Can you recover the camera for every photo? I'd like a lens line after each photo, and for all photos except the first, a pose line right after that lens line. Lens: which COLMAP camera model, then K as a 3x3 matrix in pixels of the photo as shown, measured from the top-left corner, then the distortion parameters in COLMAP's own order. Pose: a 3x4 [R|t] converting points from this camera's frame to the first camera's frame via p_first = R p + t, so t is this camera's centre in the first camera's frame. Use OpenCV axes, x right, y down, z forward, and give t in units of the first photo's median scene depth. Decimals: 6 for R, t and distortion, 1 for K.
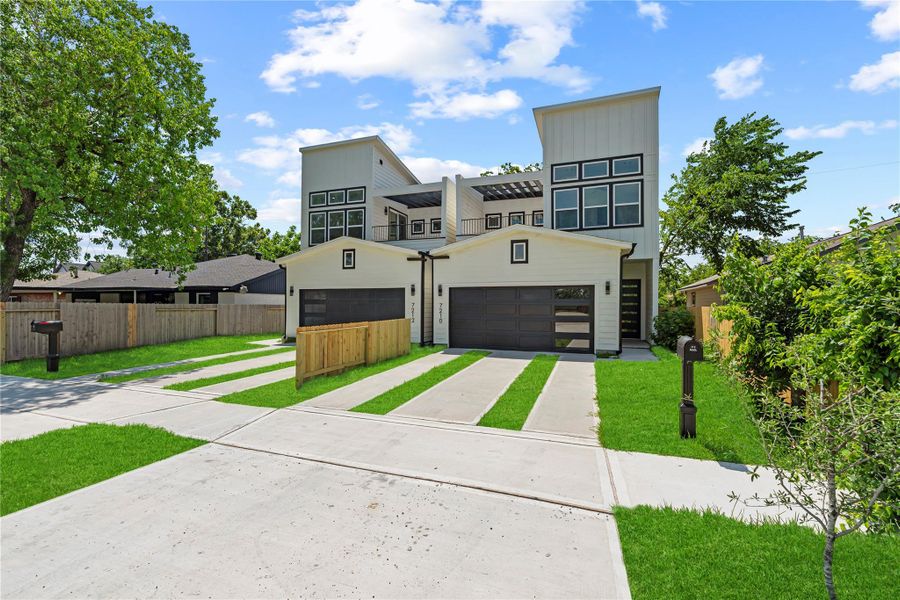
lens RADIAL K [[362.7, 0, 457.6], [0, 362.7, 297.2], [0, 0, 1]] dist [0.001118, 0.000121]
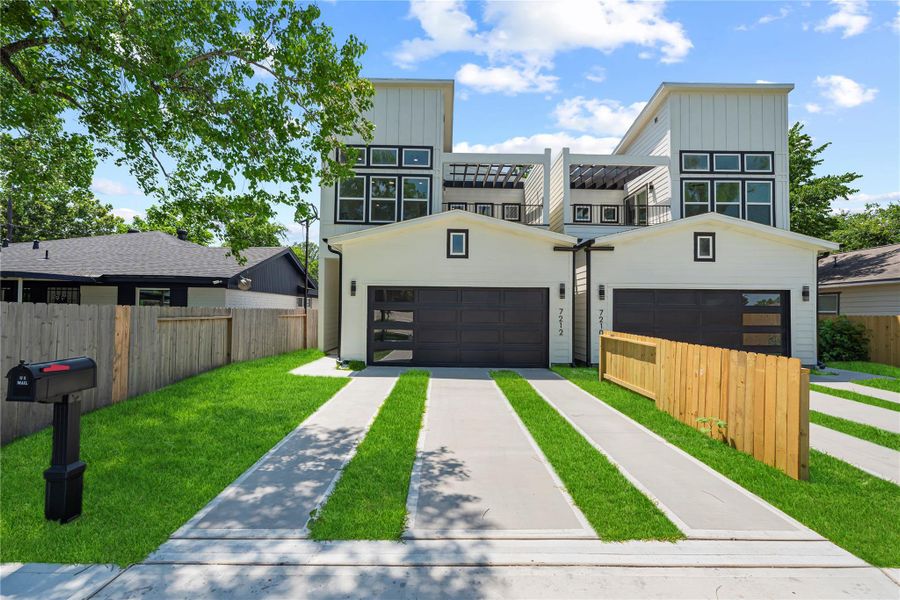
lens RADIAL K [[362.7, 0, 443.6], [0, 362.7, 301.5], [0, 0, 1]] dist [0.001118, 0.000121]
pose [[0.944986, 0.013586, 0.326828, -0.583458], [-0.014293, 0.999898, -0.000239, 0.004912], [-0.326798, -0.004446, 0.945084, 0.378455]]
